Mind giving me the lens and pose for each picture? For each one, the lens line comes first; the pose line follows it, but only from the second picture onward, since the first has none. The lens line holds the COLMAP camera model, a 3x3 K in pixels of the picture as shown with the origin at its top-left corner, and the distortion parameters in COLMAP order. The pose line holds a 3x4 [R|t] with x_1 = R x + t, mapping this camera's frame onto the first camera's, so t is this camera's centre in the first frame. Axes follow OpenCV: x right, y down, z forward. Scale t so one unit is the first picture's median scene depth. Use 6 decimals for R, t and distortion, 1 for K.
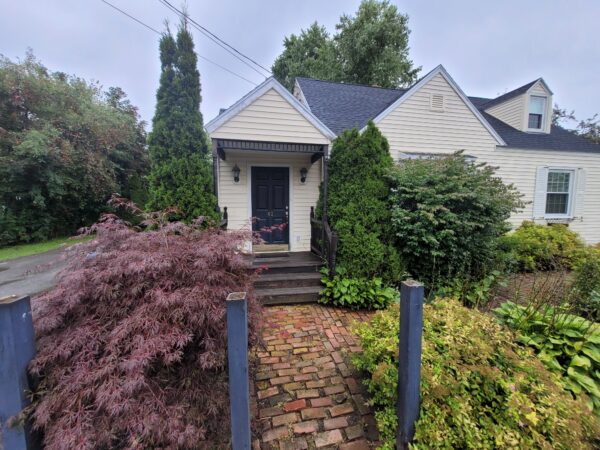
lens RADIAL K [[235.3, 0, 300.0], [0, 235.3, 226.1], [0, 0, 1]] dist [0.001400, -0.000147]
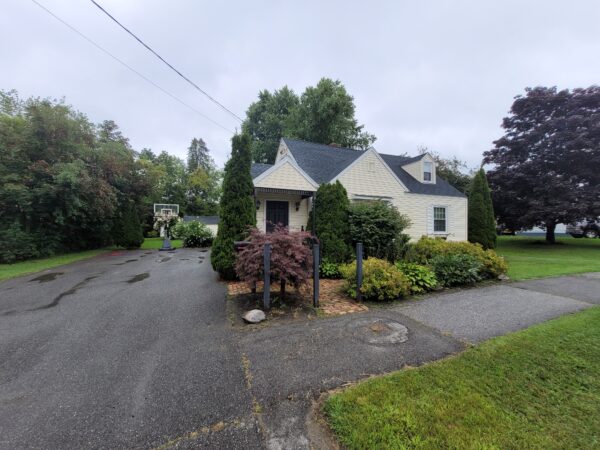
lens RADIAL K [[235.3, 0, 299.8], [0, 235.3, 224.3], [0, 0, 1]] dist [0.001400, -0.000147]
pose [[0.983108, 0.008840, 0.182813, -0.269695], [0.010389, 0.994528, -0.103957, 0.077651], [-0.182732, 0.104100, 0.977636, -0.596012]]
